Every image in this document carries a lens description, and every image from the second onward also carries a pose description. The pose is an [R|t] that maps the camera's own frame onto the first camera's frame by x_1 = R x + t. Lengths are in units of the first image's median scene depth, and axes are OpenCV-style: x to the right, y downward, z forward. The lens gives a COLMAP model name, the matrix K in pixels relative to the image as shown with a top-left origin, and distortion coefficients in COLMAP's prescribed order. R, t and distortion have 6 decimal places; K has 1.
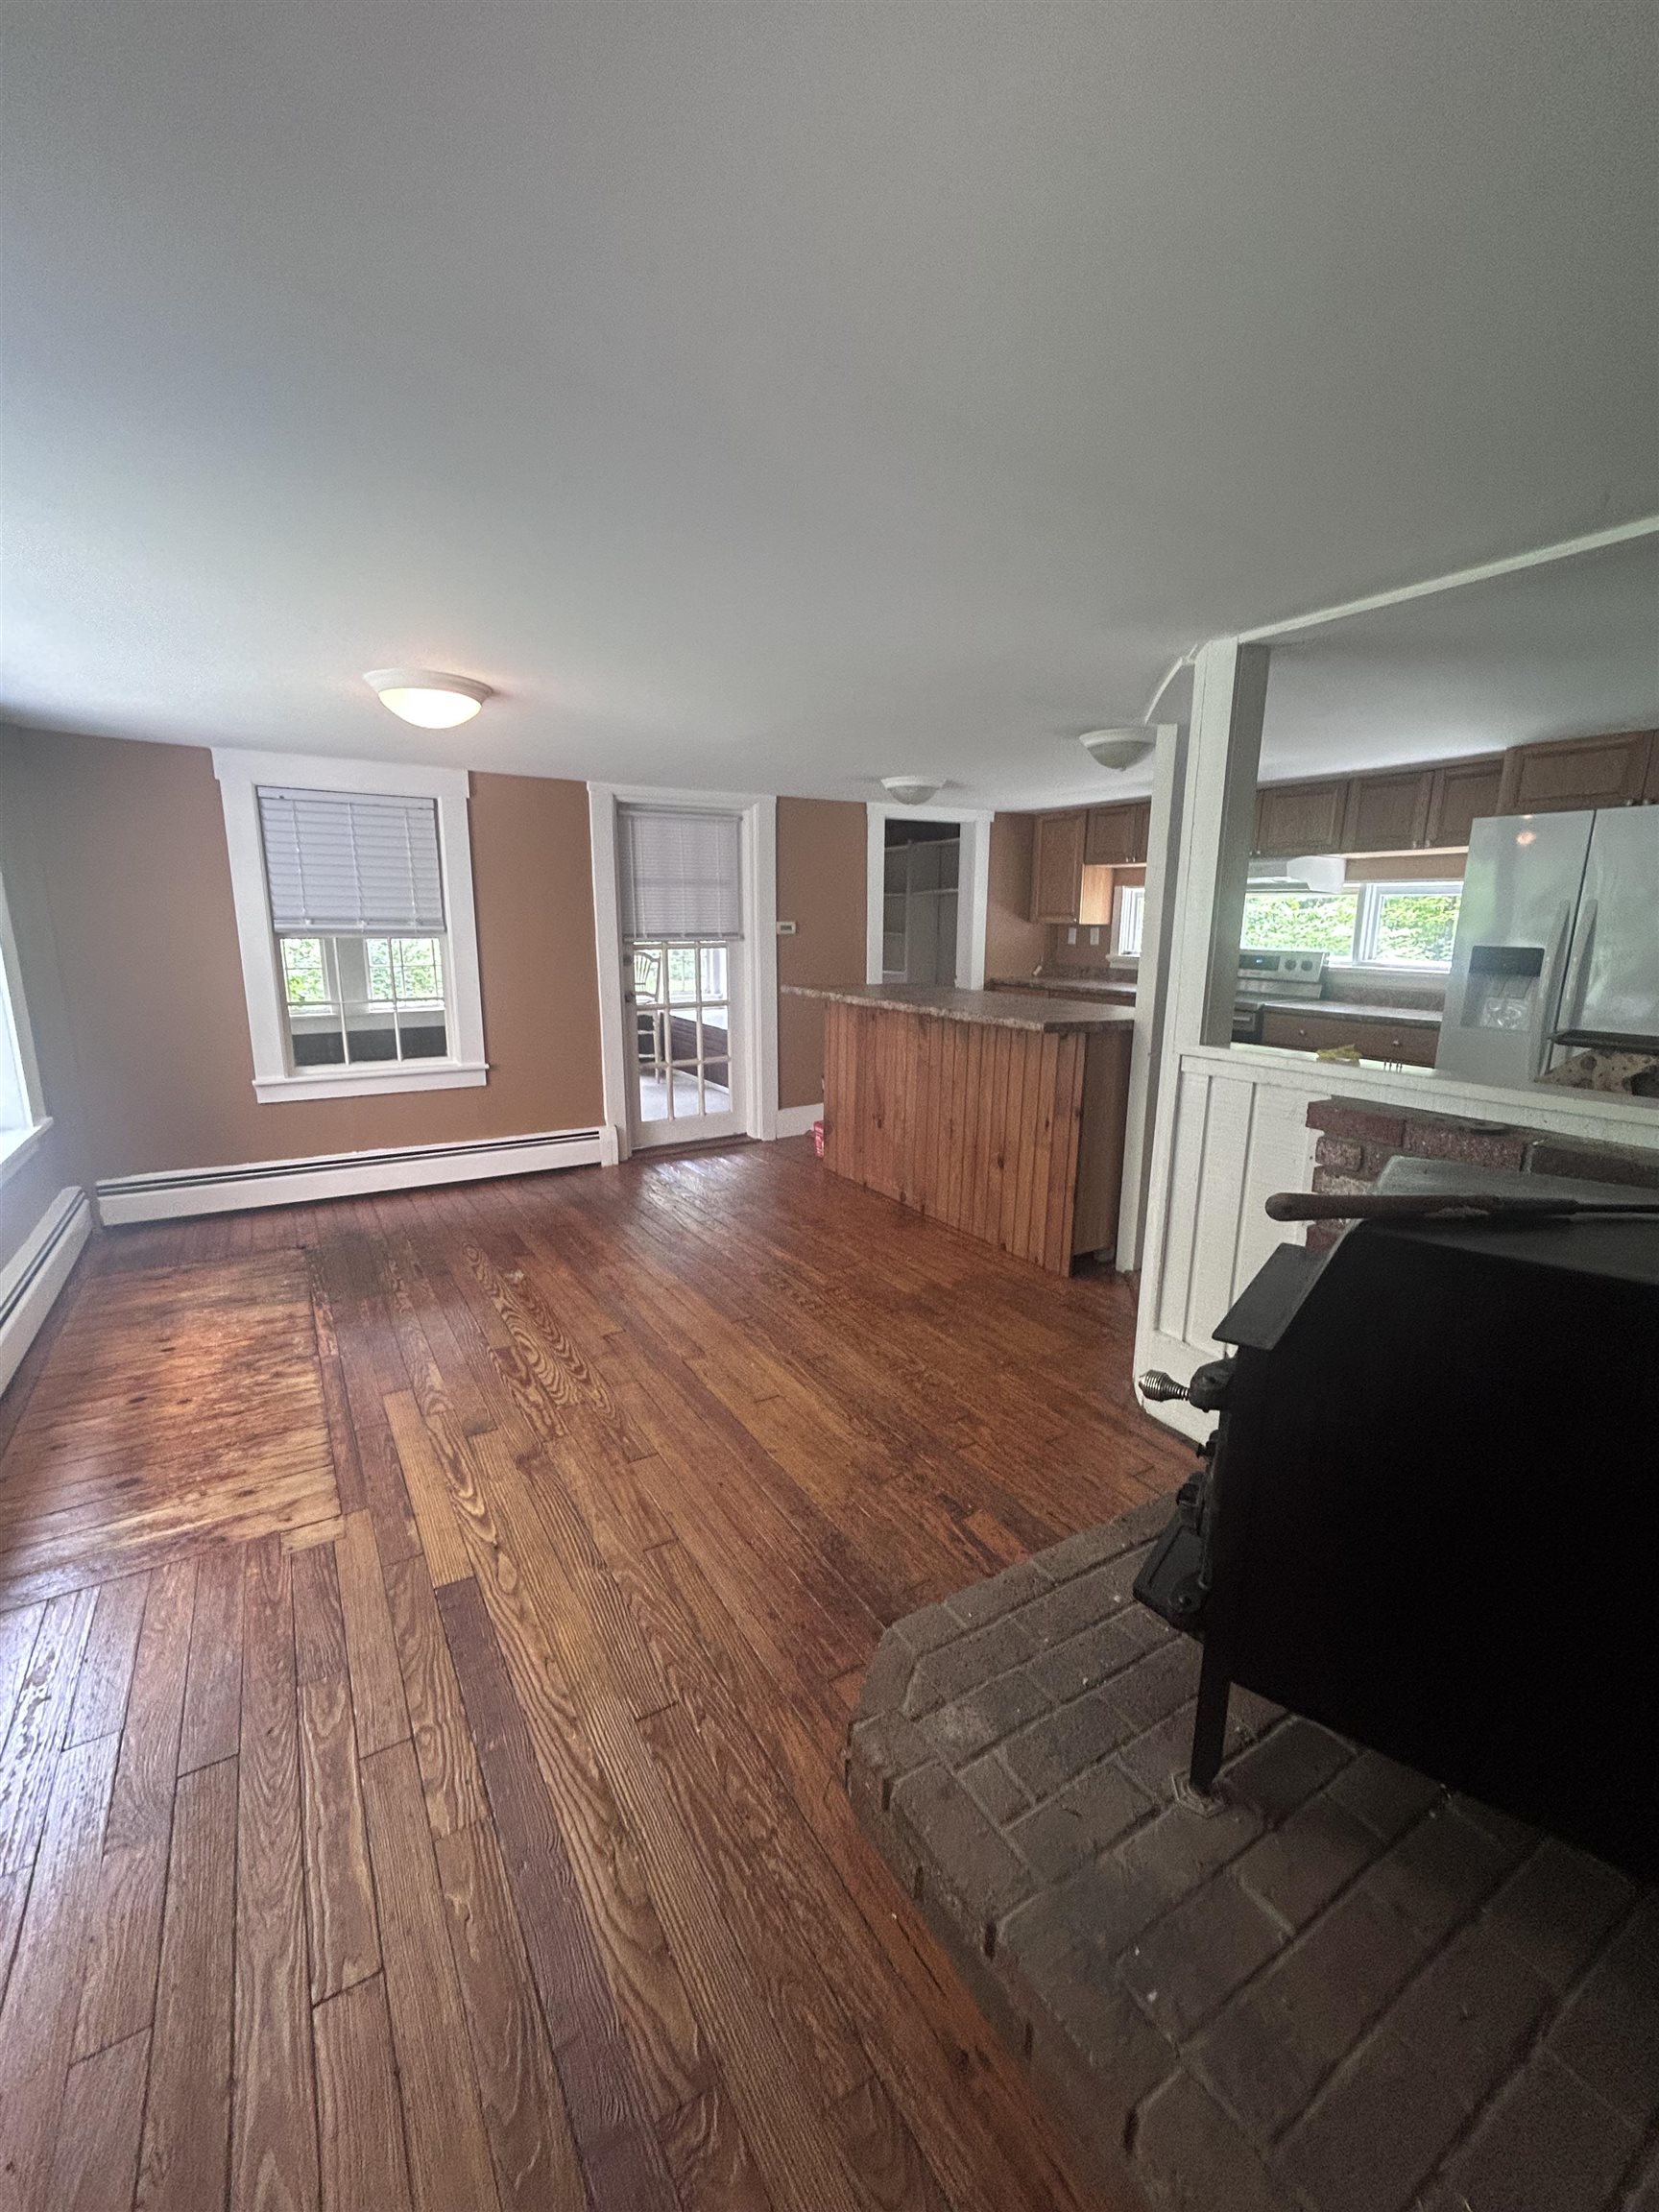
lens RADIAL K [[903.4, 0, 829.5], [0, 903.4, 1106.0], [0, 0, 1]] dist [0.000259, 0.000077]
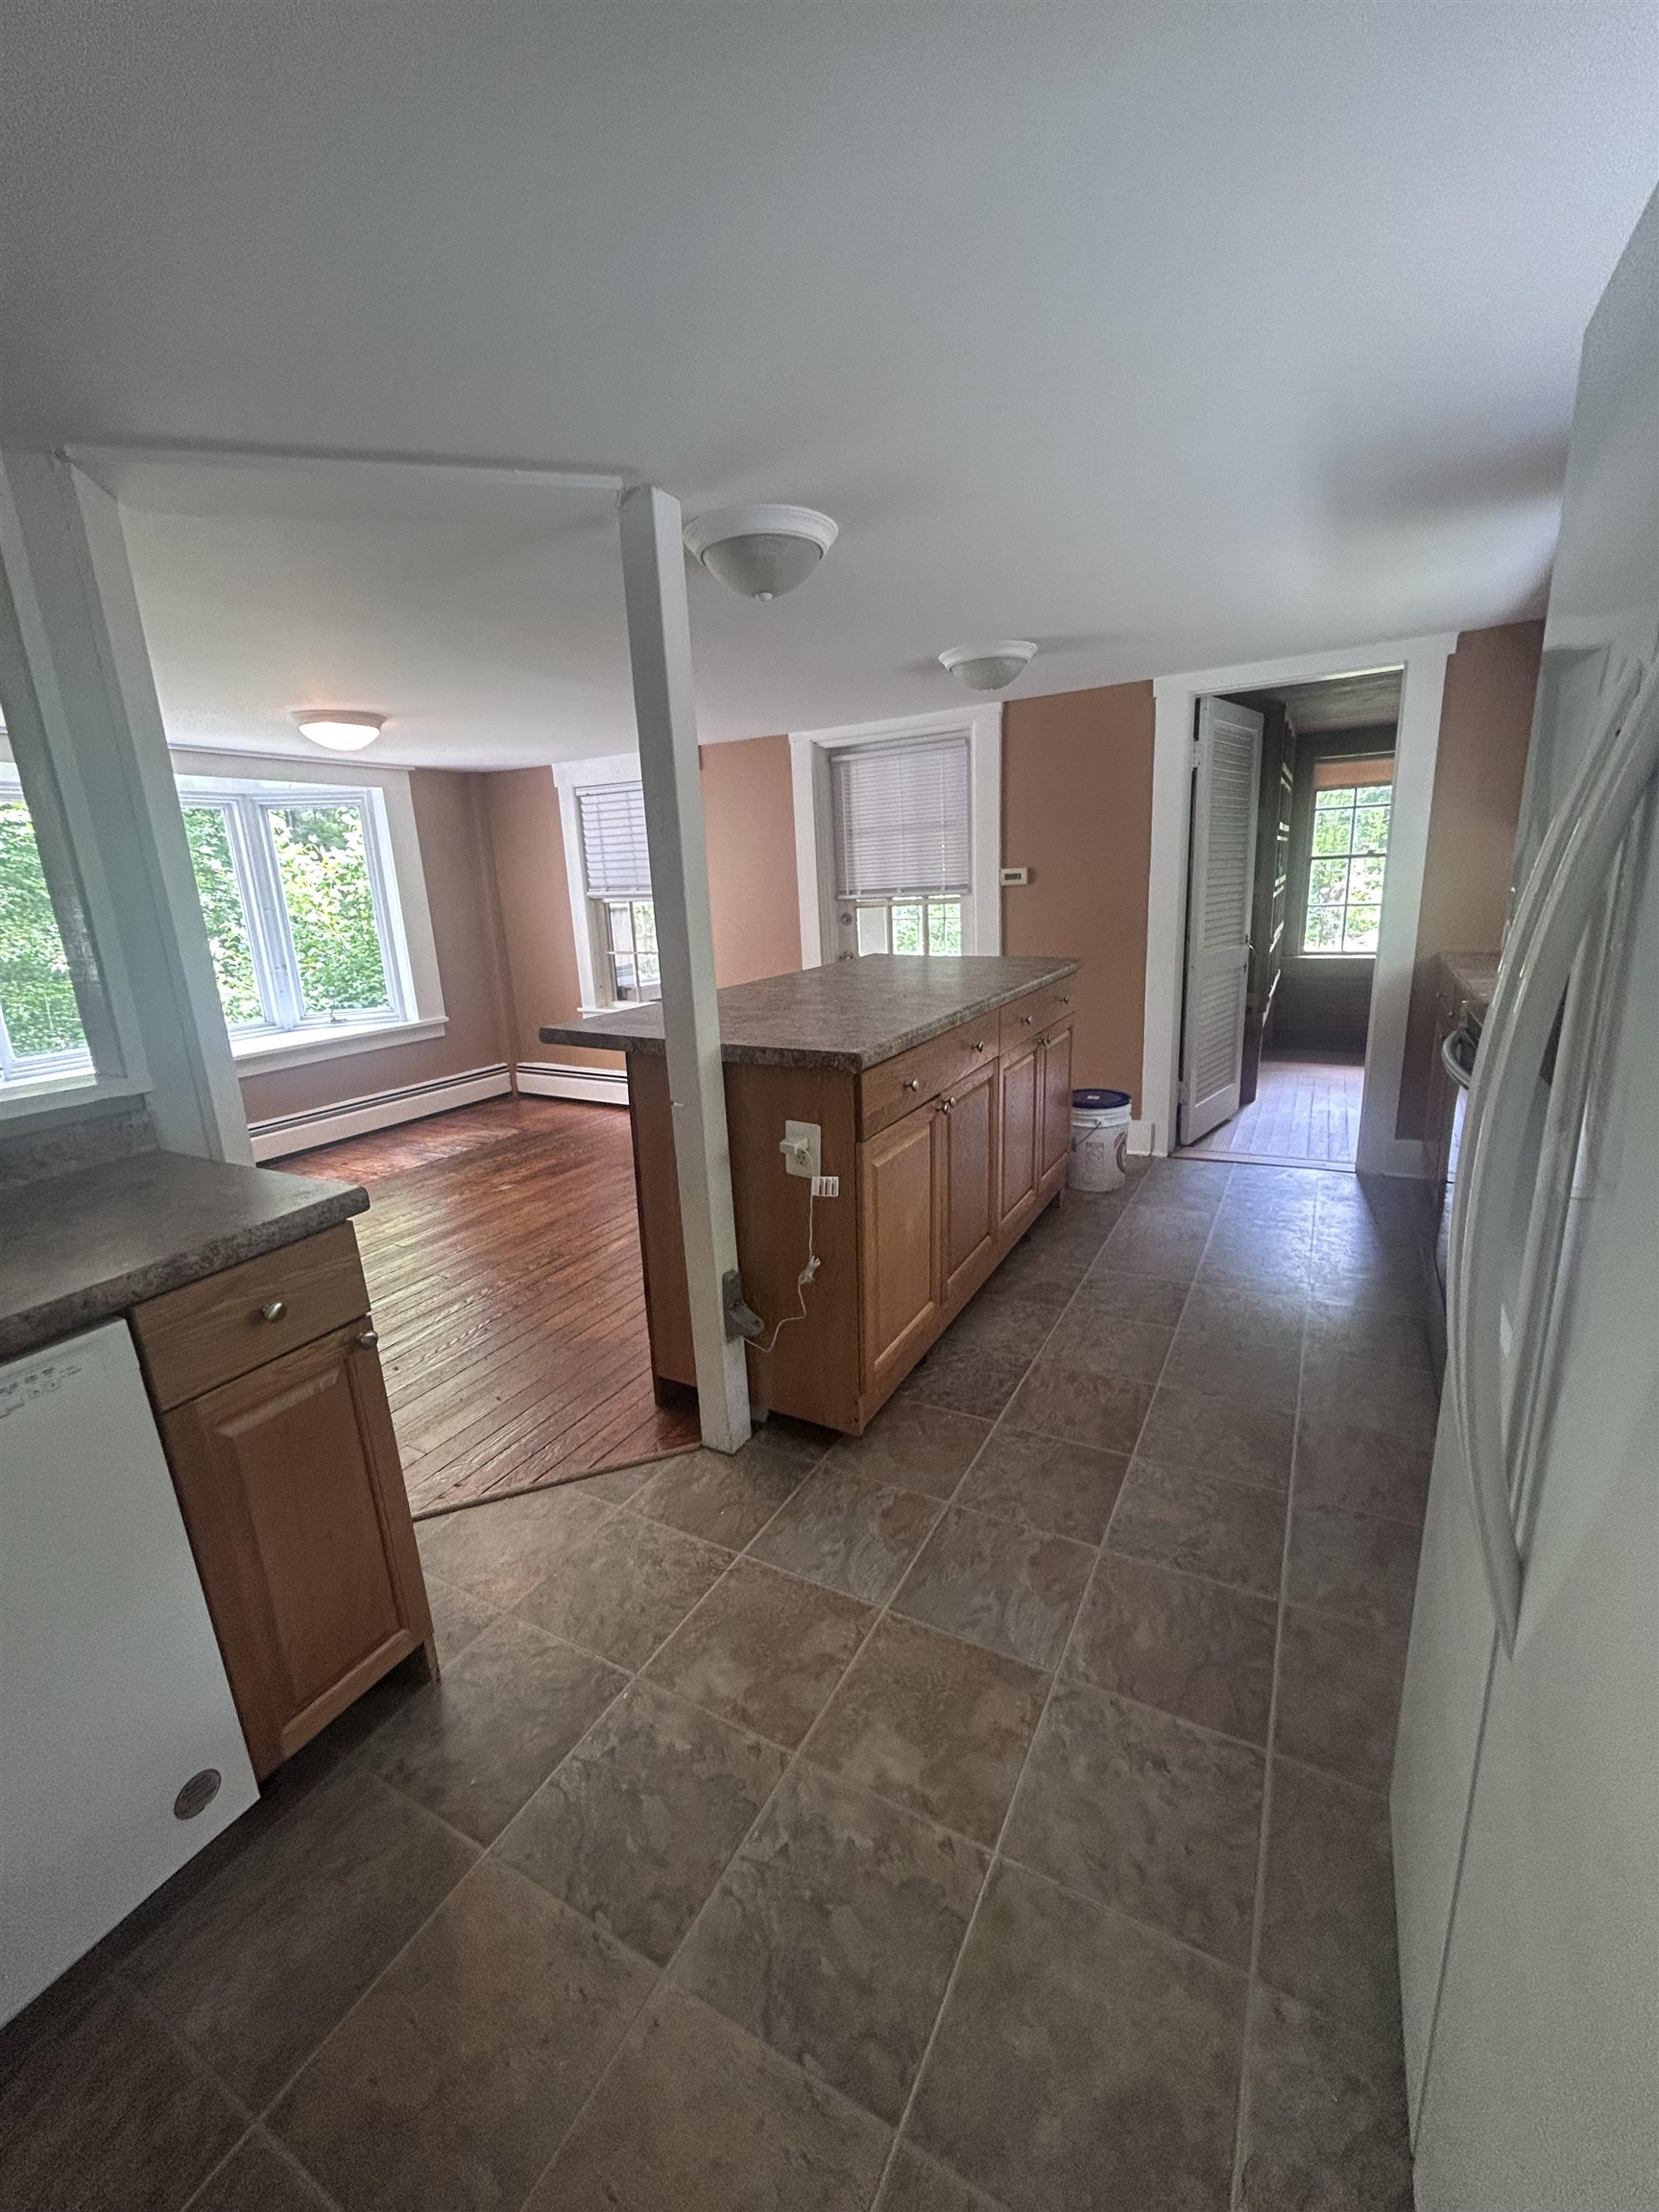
lens RADIAL K [[887.9, 0, 829.5], [0, 887.9, 1106.0], [0, 0, 1]] dist [-0.001420, 0.000187]
pose [[0.495515, 0.186892, -0.848255, 0.612028], [-0.130136, 0.981529, 0.140236, -0.101790], [0.858795, 0.040899, 0.510684, 0.543094]]
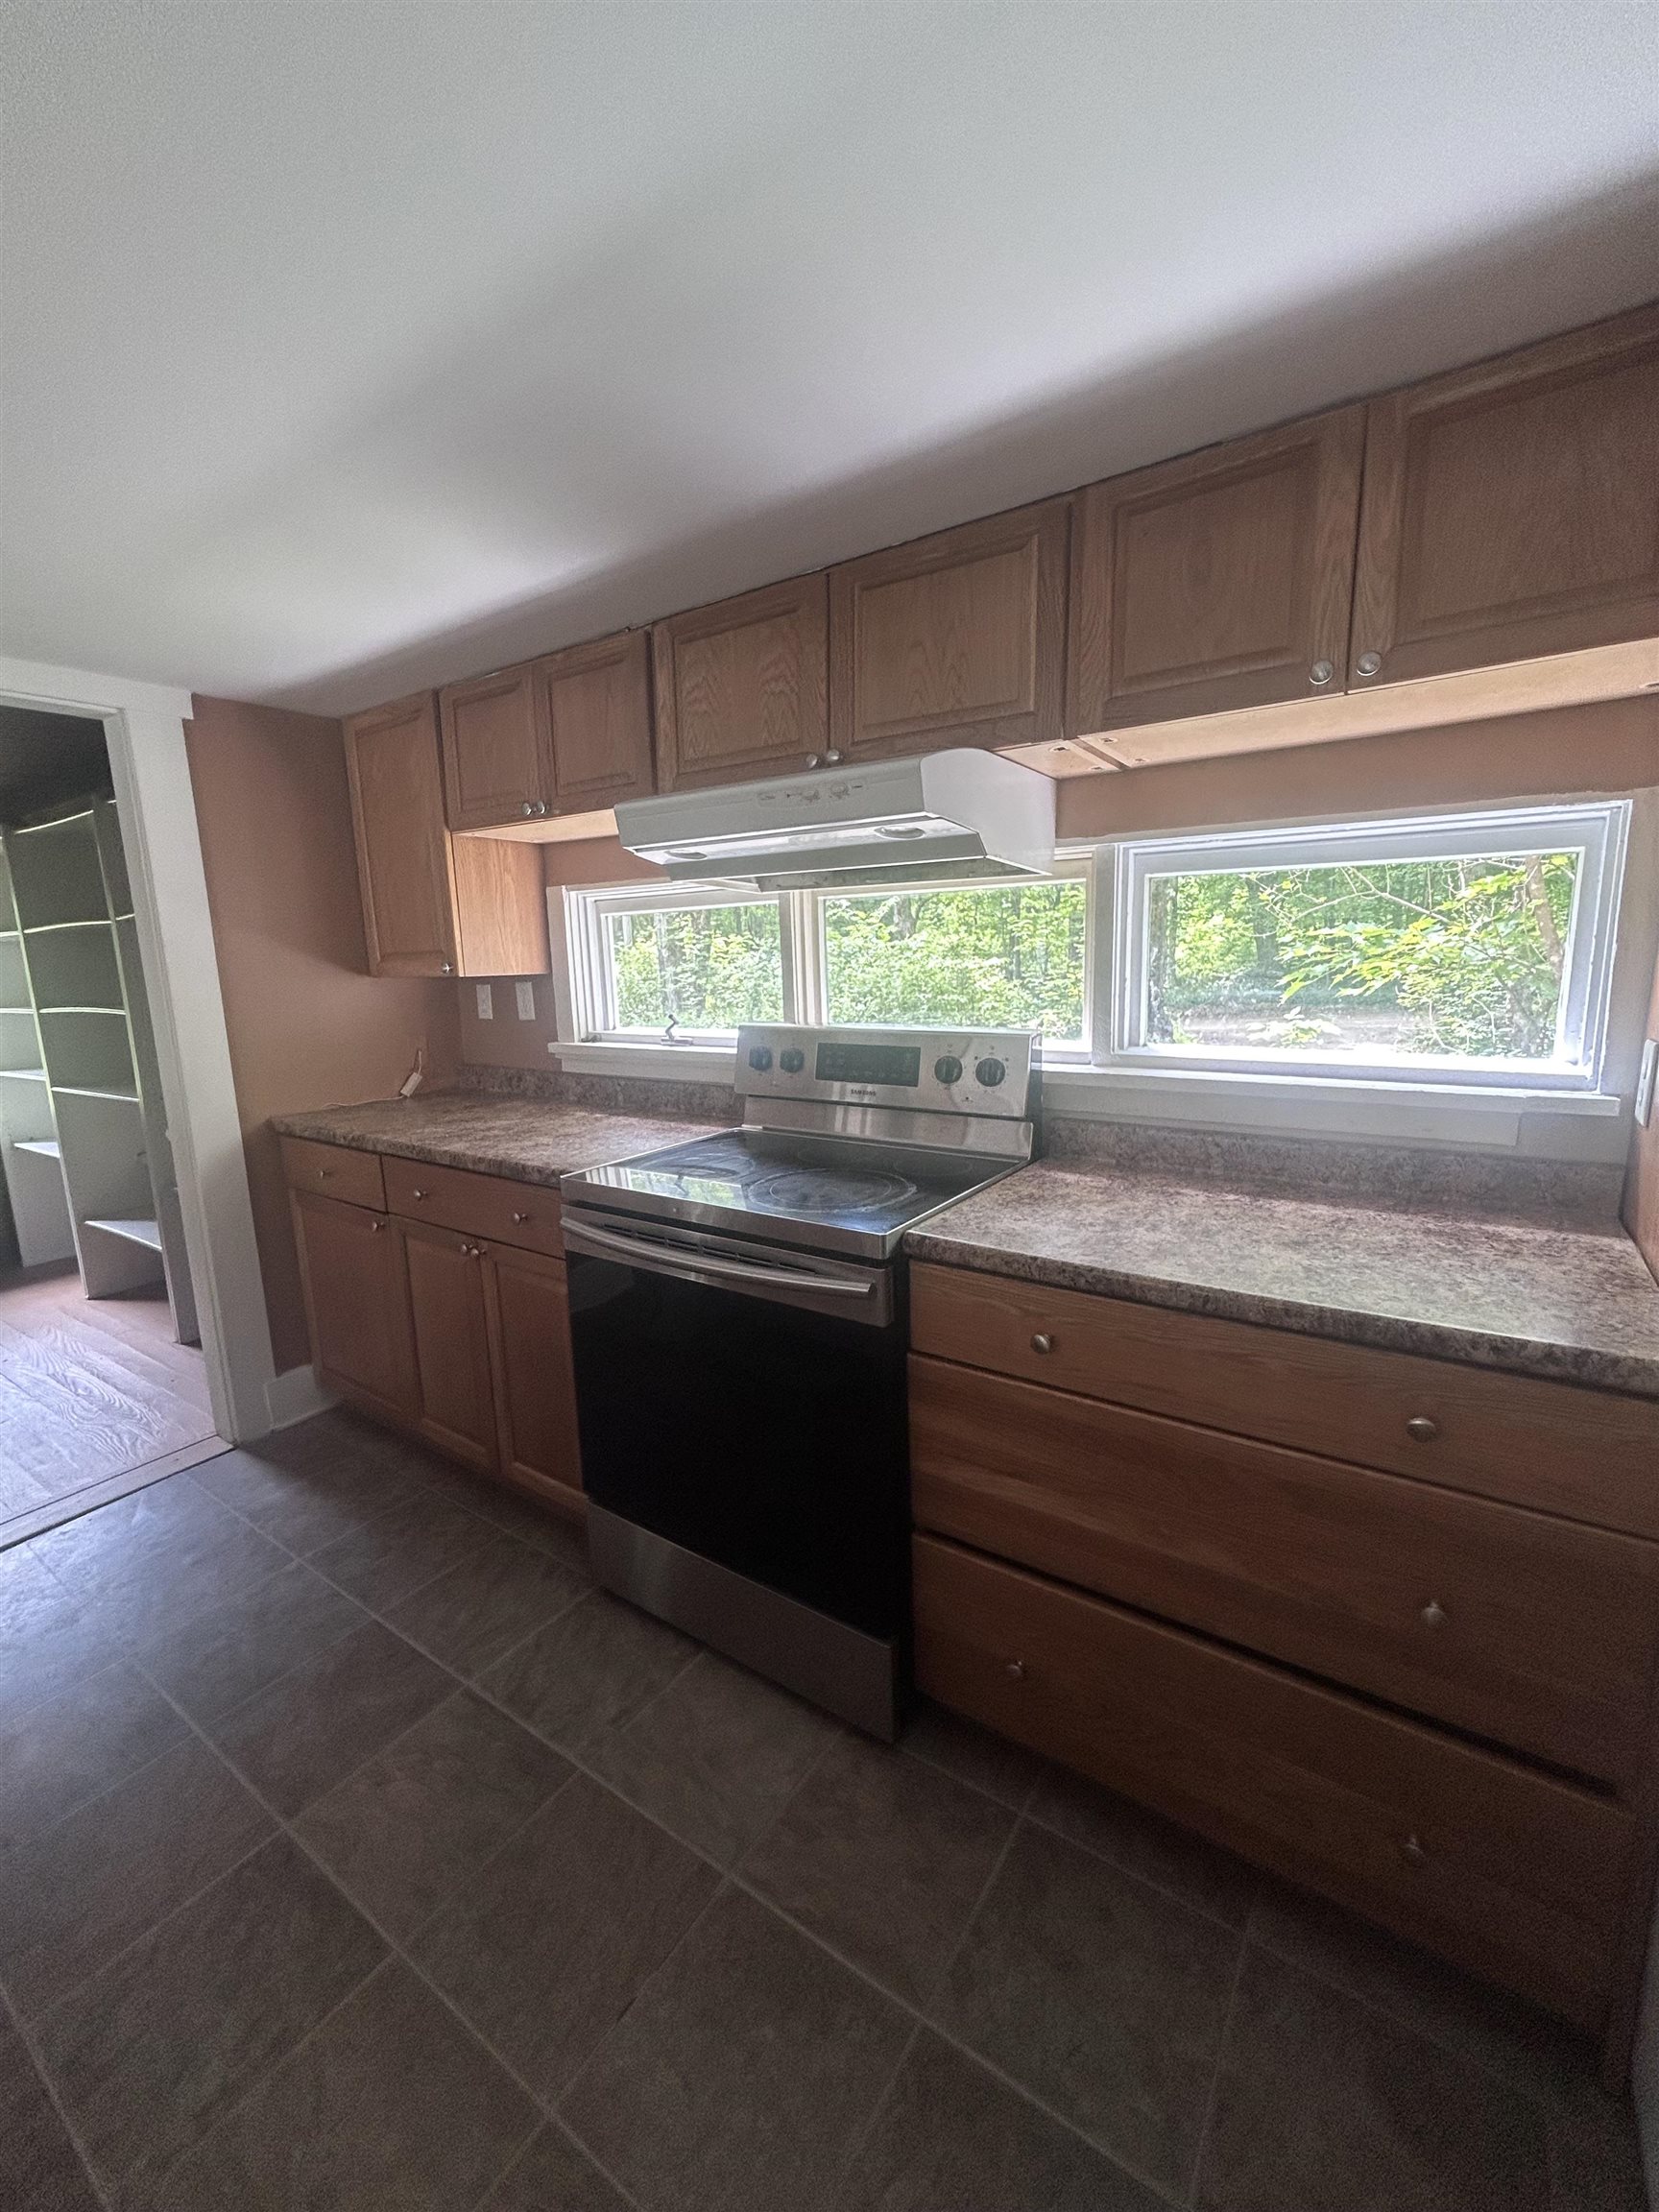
lens RADIAL K [[887.9, 0, 829.5], [0, 887.9, 1106.0], [0, 0, 1]] dist [-0.001420, 0.000187]
pose [[0.916692, -0.098546, 0.387253, 0.331746], [0.114667, 0.993228, -0.018684, -0.144020], [-0.382789, 0.061532, 0.921784, 0.702313]]
